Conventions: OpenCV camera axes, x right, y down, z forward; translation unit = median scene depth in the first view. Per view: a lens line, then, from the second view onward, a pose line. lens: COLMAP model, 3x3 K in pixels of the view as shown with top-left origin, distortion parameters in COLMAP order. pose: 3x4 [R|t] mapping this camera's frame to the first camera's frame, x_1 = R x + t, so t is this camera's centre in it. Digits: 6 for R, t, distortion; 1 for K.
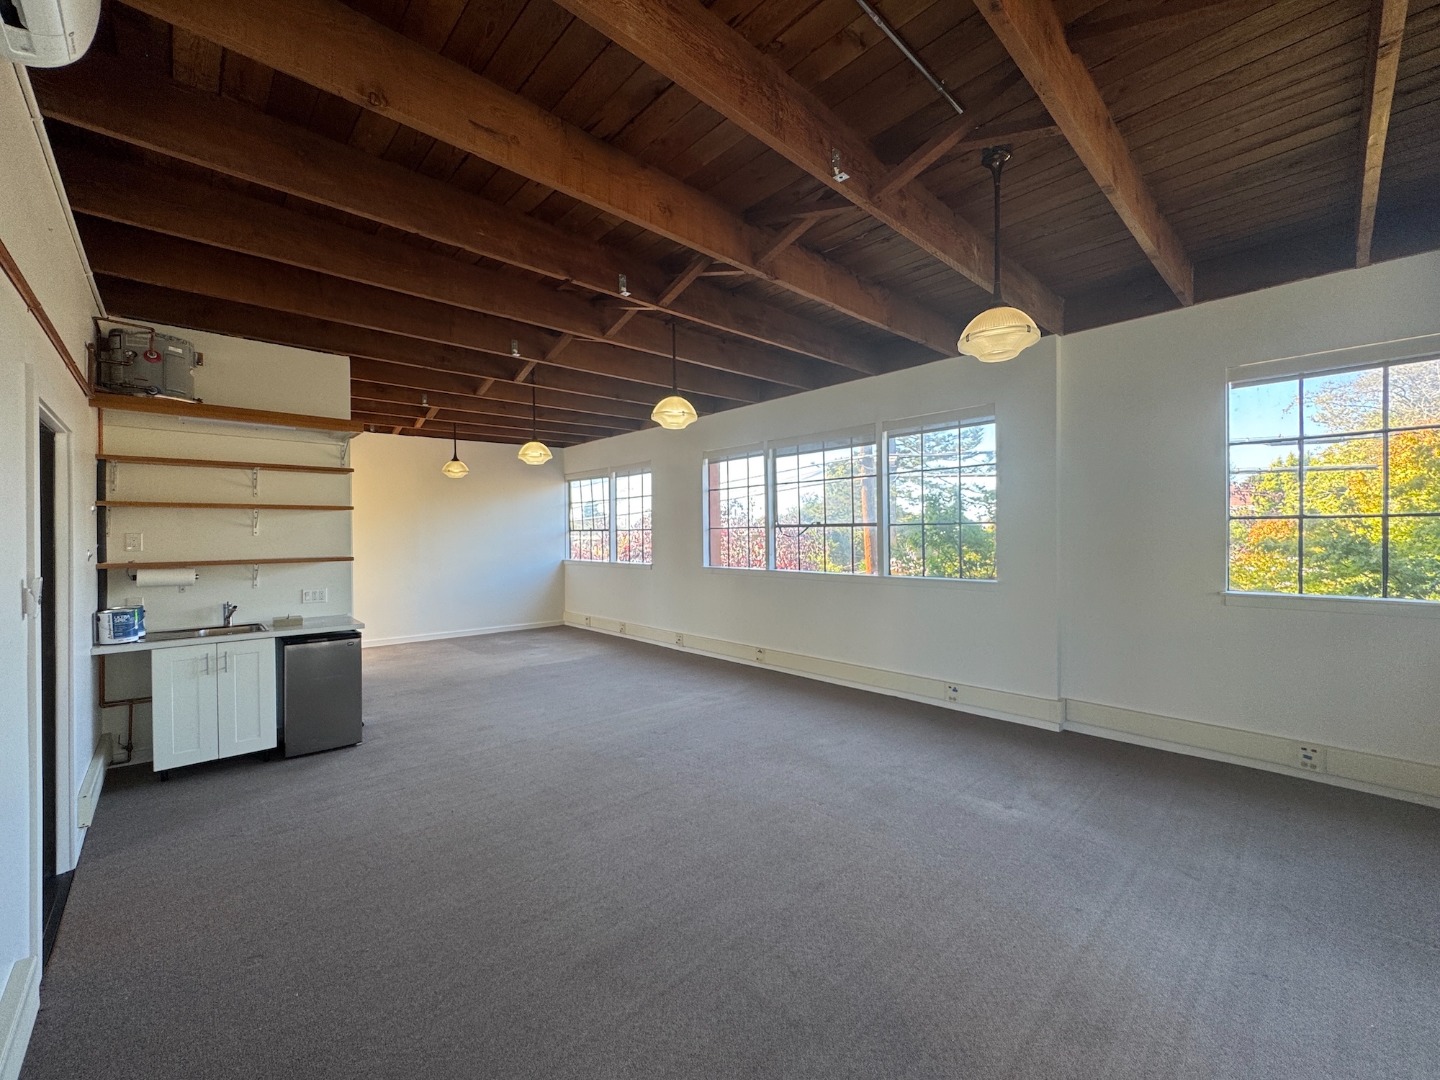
lens RADIAL K [[576.9, 0, 720.0], [0, 576.9, 540.0], [0, 0, 1]] dist [-0.001353, 0.000210]
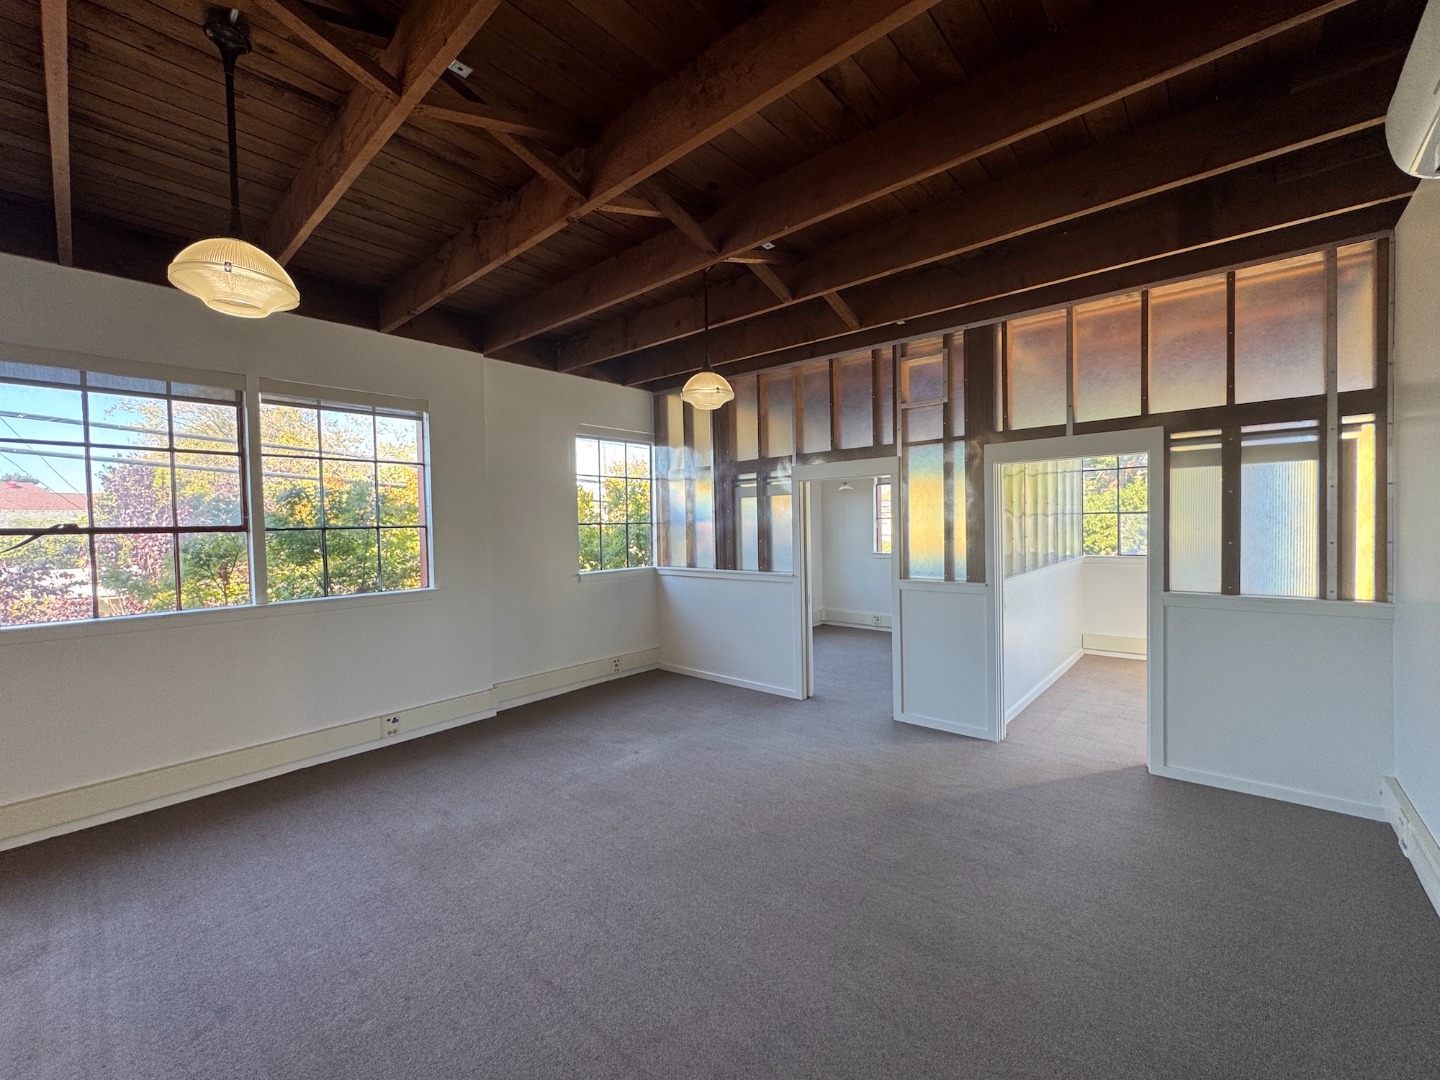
lens RADIAL K [[581.8, 0, 725.2], [0, 581.8, 548.1], [0, 0, 1]] dist [0.000011, 0.000061]
pose [[-0.089058, -0.034988, 0.995412, -0.584280], [0.028538, 0.998883, 0.037663, -0.017792], [-0.995617, 0.031761, -0.087961, 0.693206]]
